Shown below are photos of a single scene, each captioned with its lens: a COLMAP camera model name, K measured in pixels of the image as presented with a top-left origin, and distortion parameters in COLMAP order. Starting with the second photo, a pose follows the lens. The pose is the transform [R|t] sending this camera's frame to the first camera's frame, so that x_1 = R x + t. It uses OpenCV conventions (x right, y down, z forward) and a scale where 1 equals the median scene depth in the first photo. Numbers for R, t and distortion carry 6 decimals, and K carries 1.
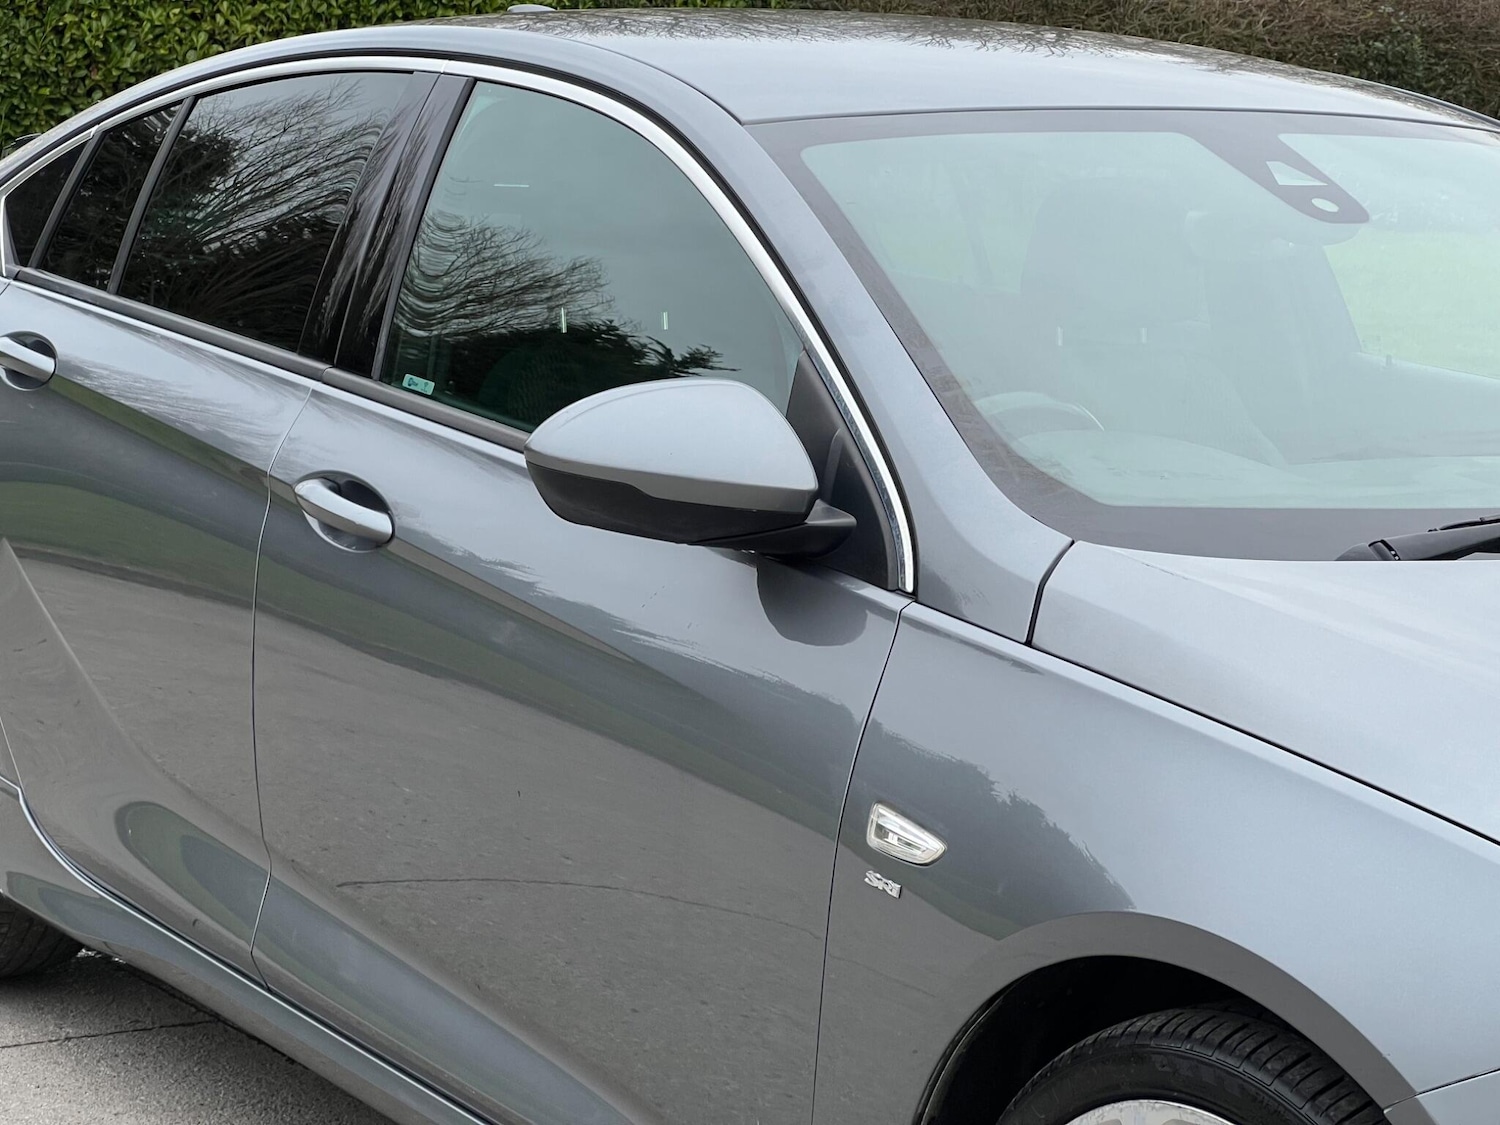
lens RADIAL K [[3308.6, 0, 751.1], [0, 3308.6, 595.2], [0, 0, 1]] dist [0.379061, -2.141099]
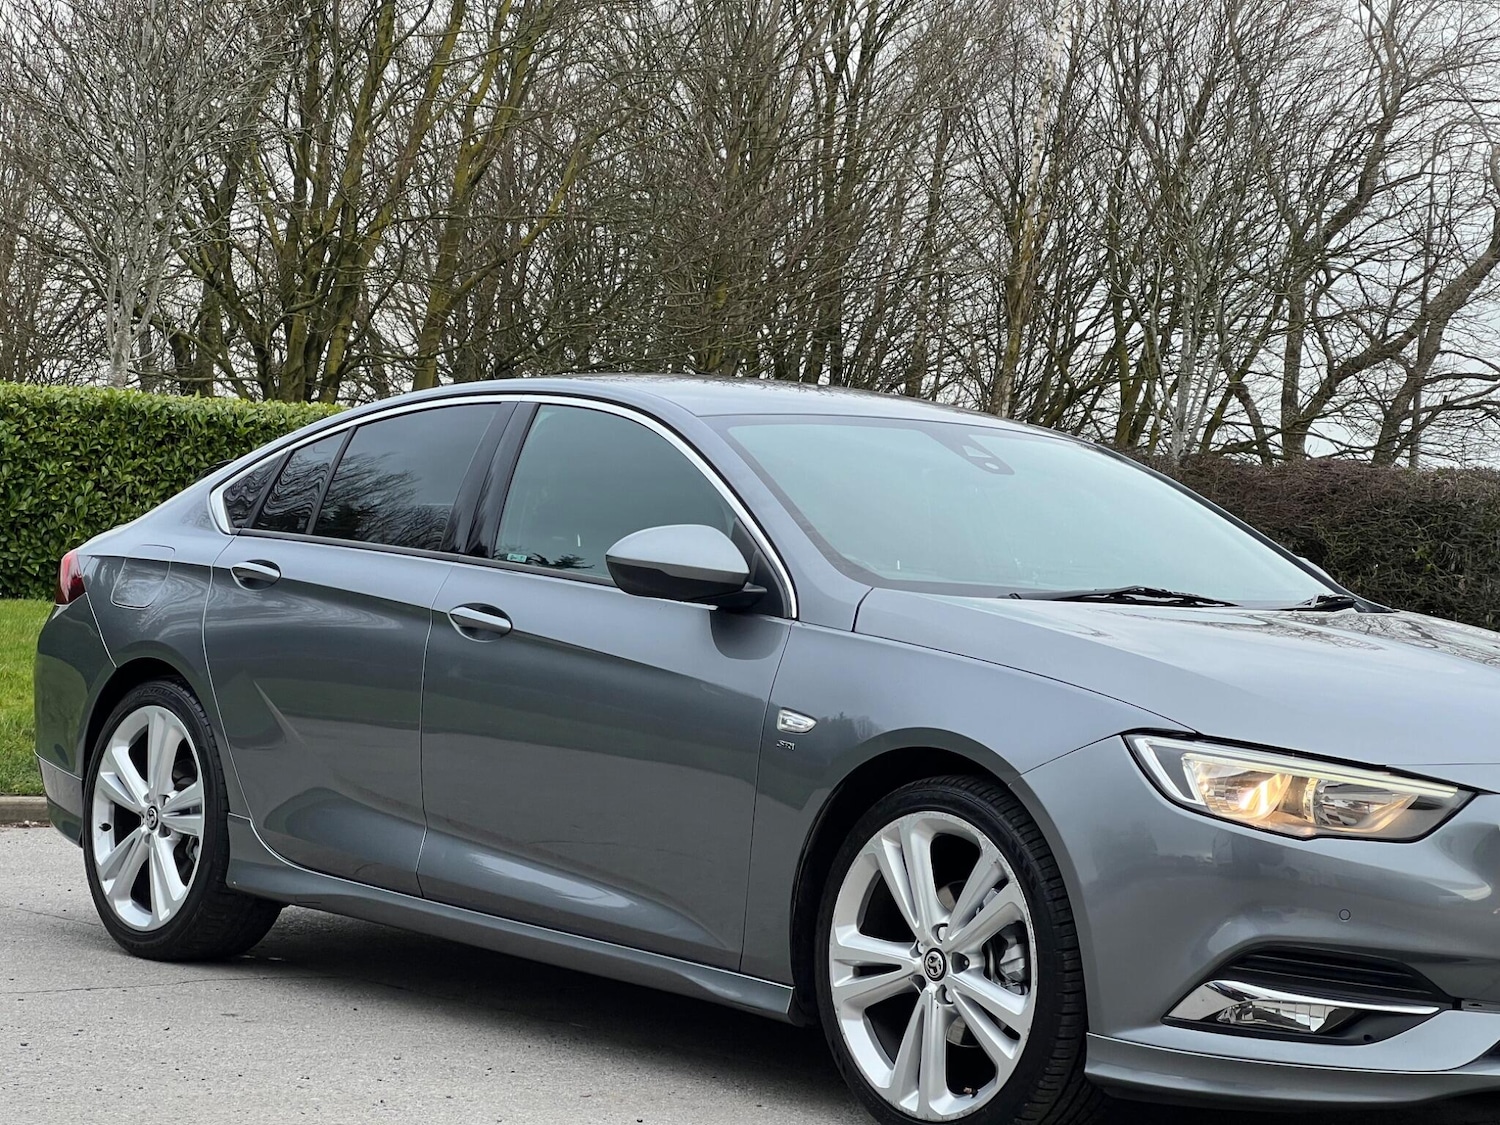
lens RADIAL K [[3328.1, 0, 733.3], [0, 3328.1, 566.9], [0, 0, 1]] dist [-0.067102, 4.443940]
pose [[0.997300, 0.006495, 0.073144, -0.023318], [0.005032, 0.987695, -0.156311, 0.047612], [-0.073259, 0.156257, 0.984996, -0.172798]]
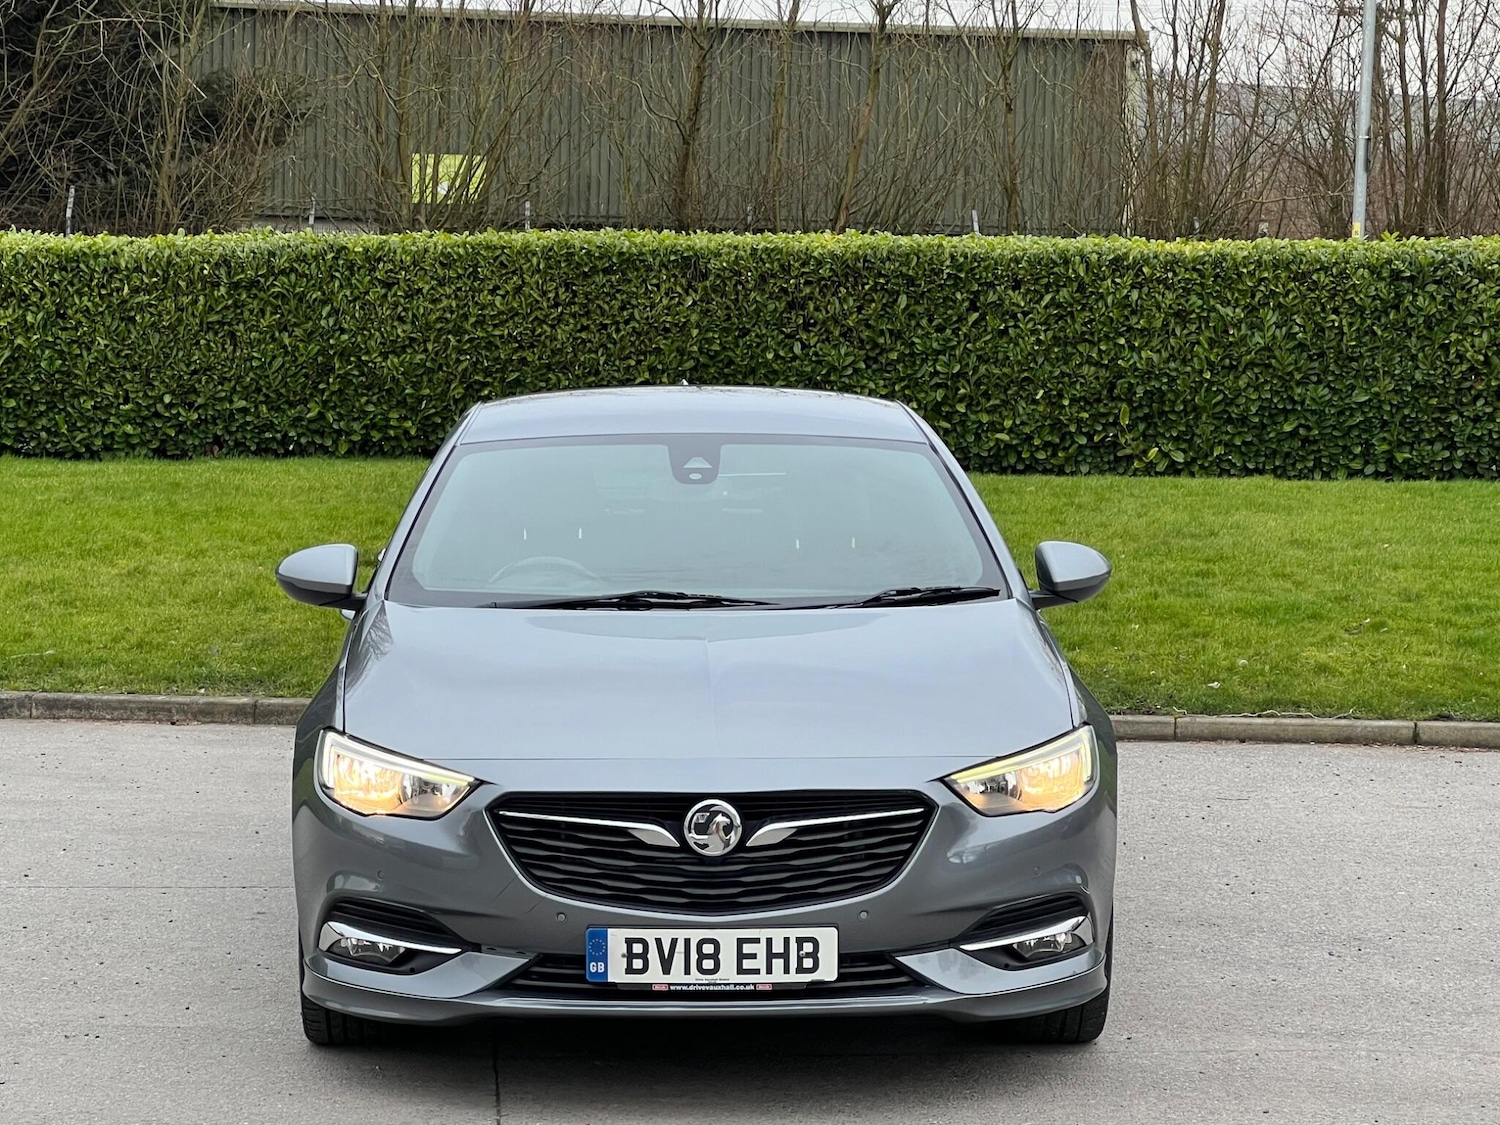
lens RADIAL K [[4013.3, 0, 750.0], [0, 4013.3, 562.5], [0, 0, 1]] dist [-0.100634, 5.623991]
pose [[0.838540, -0.001201, -0.544838, 0.332578], [-0.055485, 0.994610, -0.087589, 0.034725], [0.542007, 0.103677, 0.833954, -0.243562]]
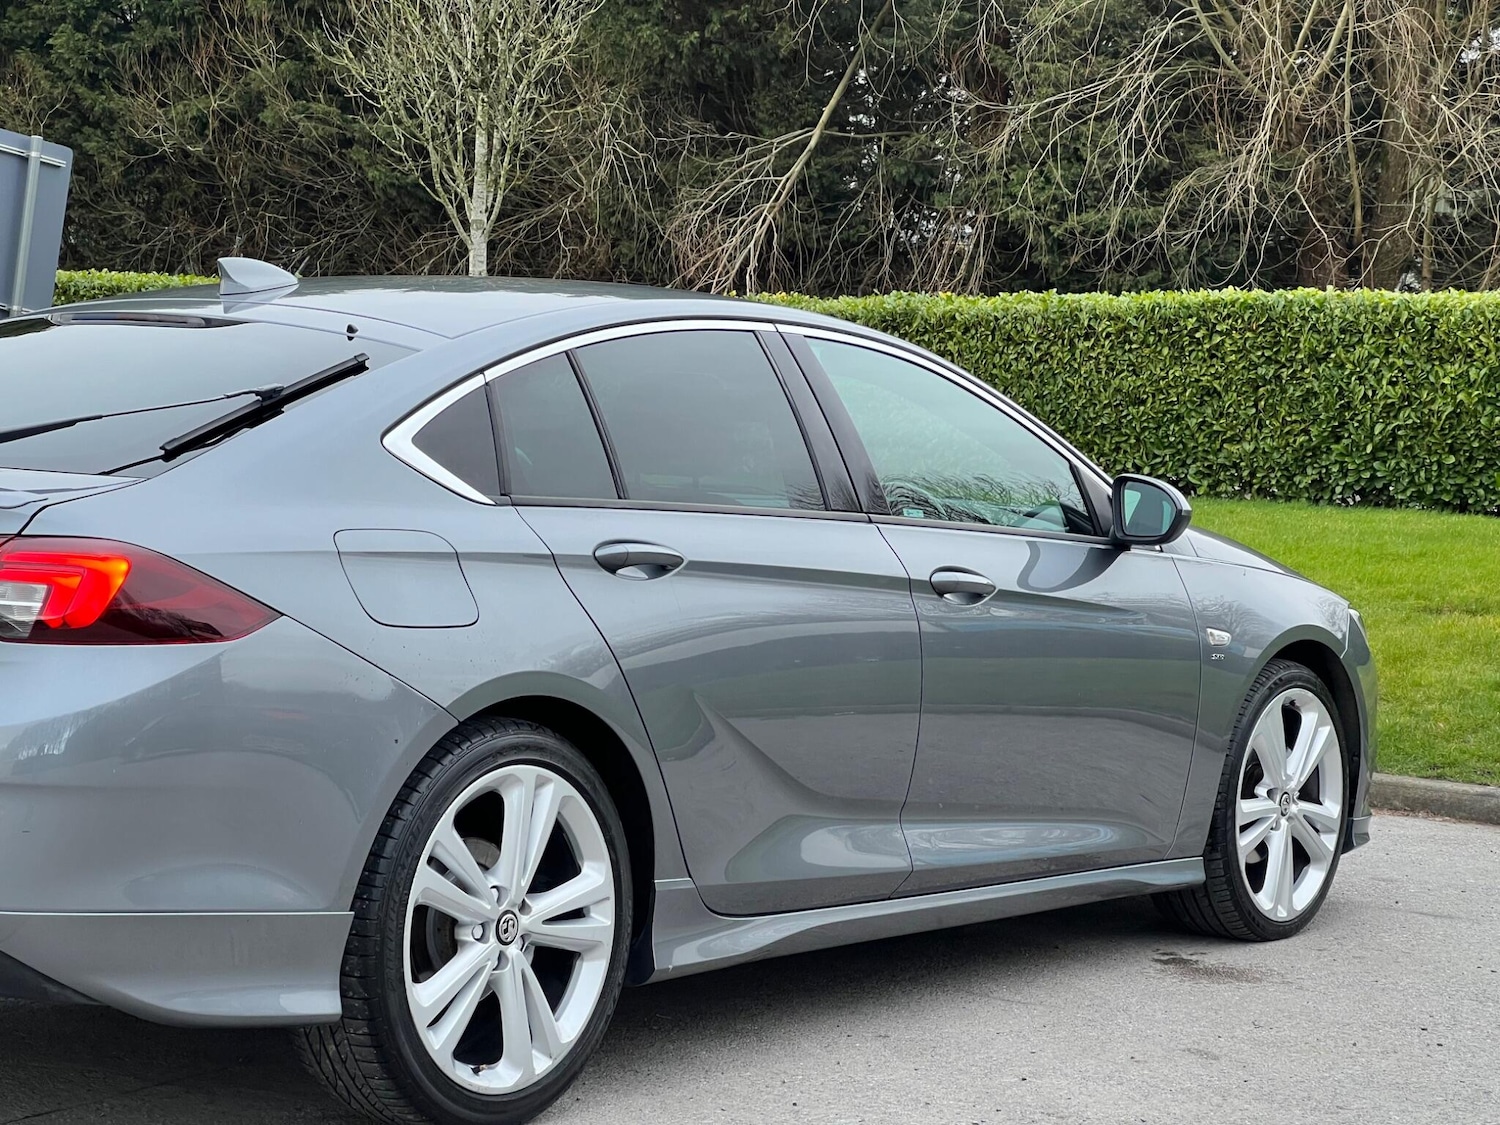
lens RADIAL K [[3328.1, 0, 733.3], [0, 3328.1, 566.9], [0, 0, 1]] dist [-0.067102, 4.443940]
pose [[0.398933, 0.021235, -0.916734, 0.317909], [-0.162591, 0.985529, -0.047925, 0.003003], [0.902451, 0.168171, 0.396612, 0.111268]]
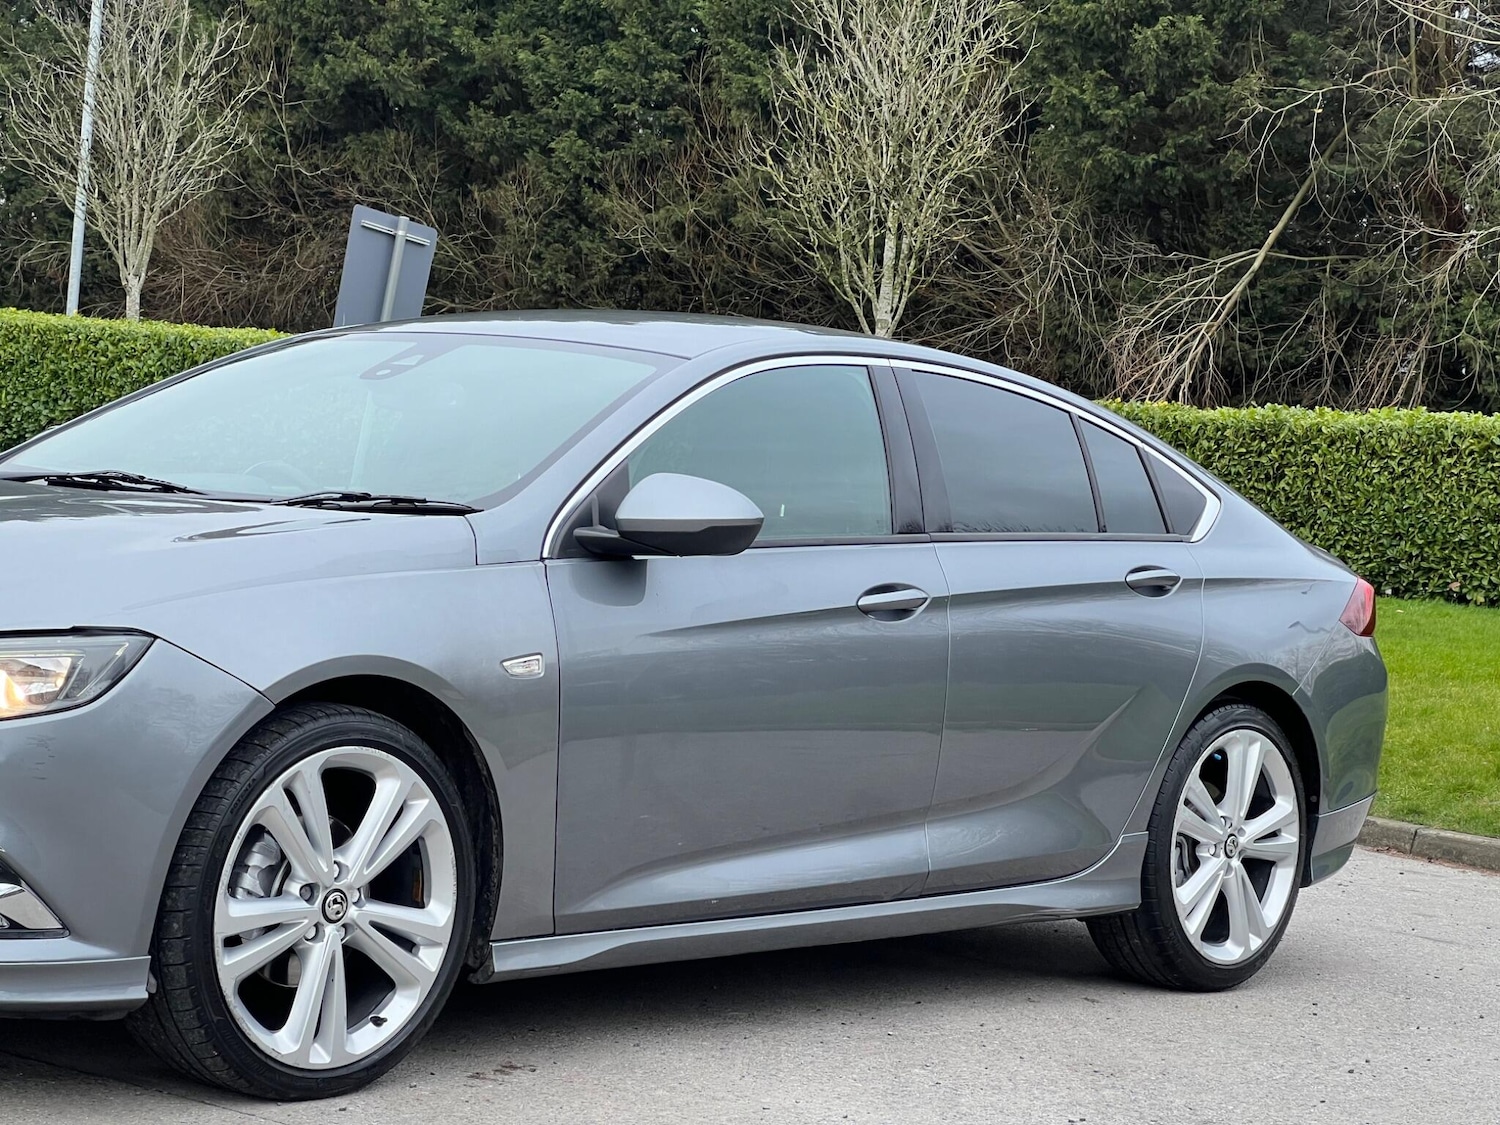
lens RADIAL K [[3328.1, 0, 733.3], [0, 3328.1, 566.9], [0, 0, 1]] dist [-0.067102, 4.443940]
pose [[0.251463, 0.005908, -0.967849, 0.397217], [-0.225898, 0.972722, -0.052755, 0.008149], [0.941136, 0.231901, 0.245938, 0.149719]]
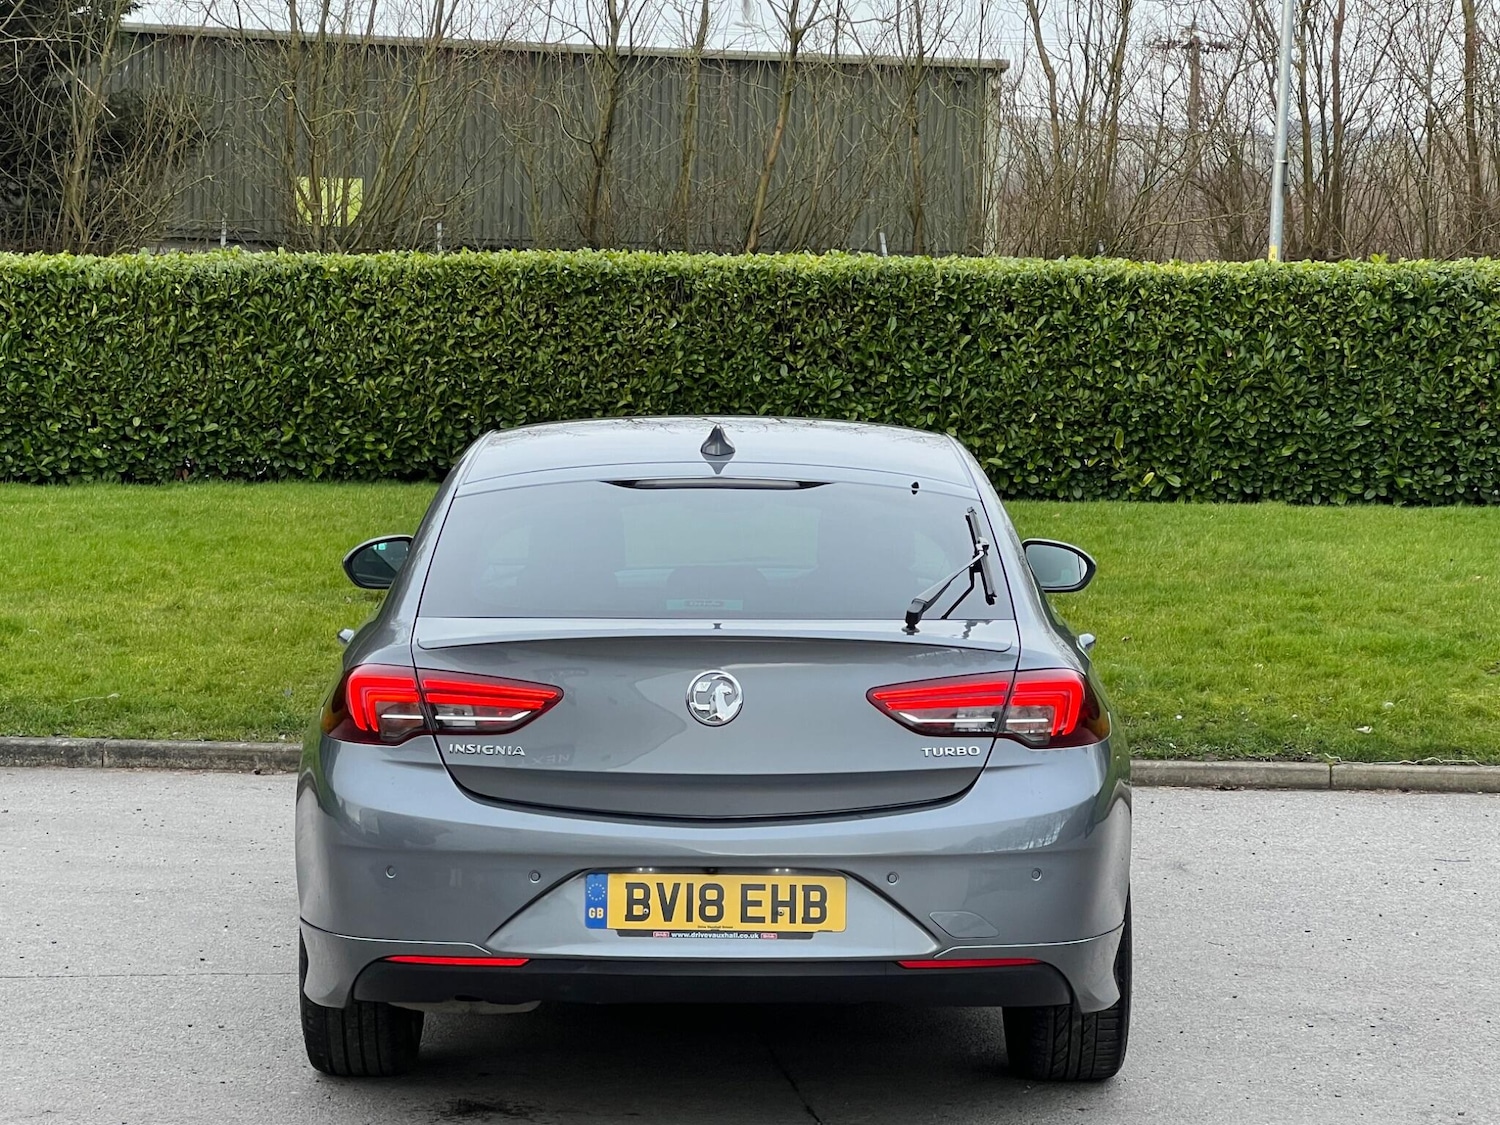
lens RADIAL K [[3839.5, 0, 710.0], [0, 3839.5, 571.4], [0, 0, 1]] dist [-0.037414, 4.130763]
pose [[0.860555, -0.002284, -0.509352, 0.232966], [-0.050667, 0.994646, -0.090063, 0.025298], [0.506831, 0.103311, 0.855832, -0.208901]]
